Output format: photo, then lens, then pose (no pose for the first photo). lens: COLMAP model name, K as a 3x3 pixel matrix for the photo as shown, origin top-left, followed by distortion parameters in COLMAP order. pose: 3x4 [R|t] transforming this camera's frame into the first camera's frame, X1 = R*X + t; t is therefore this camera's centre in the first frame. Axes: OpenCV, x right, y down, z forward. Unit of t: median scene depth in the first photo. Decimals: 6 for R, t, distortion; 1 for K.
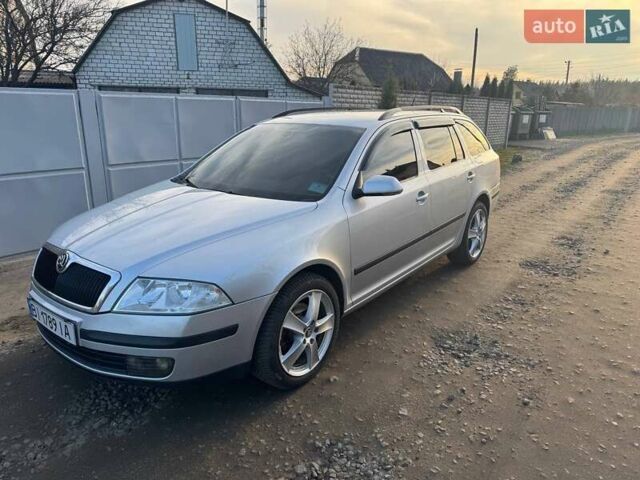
lens RADIAL K [[439.1, 0, 322.4], [0, 439.1, 236.7], [0, 0, 1]] dist [0.005989, -0.009315]
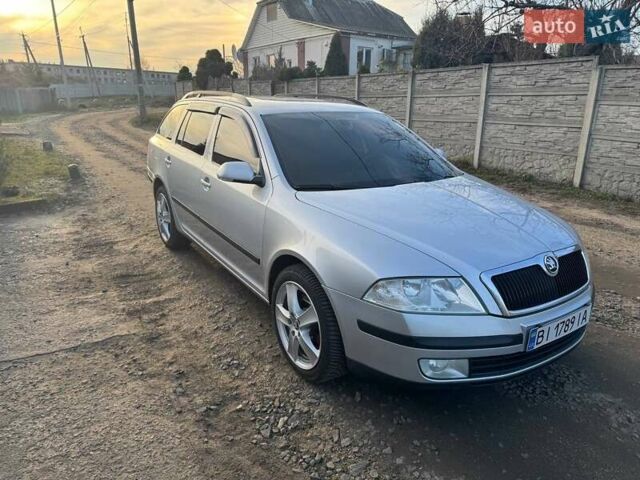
lens RADIAL K [[439.1, 0, 317.4], [0, 439.1, 242.1], [0, 0, 1]] dist [0.005989, -0.009315]
pose [[0.337322, -0.288351, 0.896140, -0.564876], [0.243890, 0.946201, 0.212655, -0.110675], [-0.909248, 0.146827, 0.389500, 0.383329]]
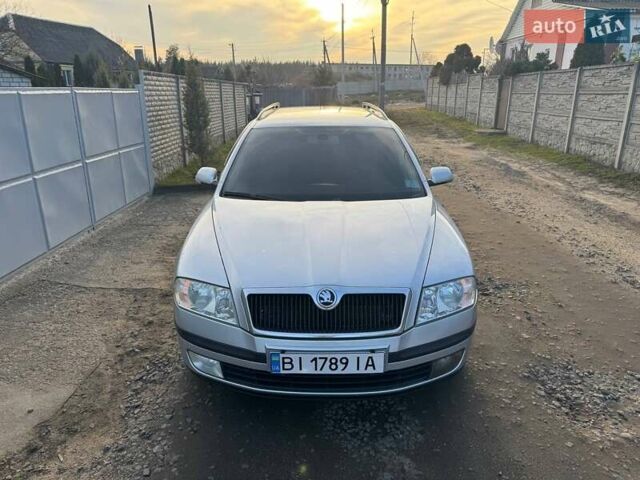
lens RADIAL K [[439.1, 0, 319.3], [0, 439.1, 240.1], [0, 0, 1]] dist [0.005989, -0.009315]
pose [[0.790724, -0.201204, 0.578163, -0.394039], [0.172853, 0.979396, 0.104432, -0.056633], [-0.587263, 0.017360, 0.809210, 0.094647]]
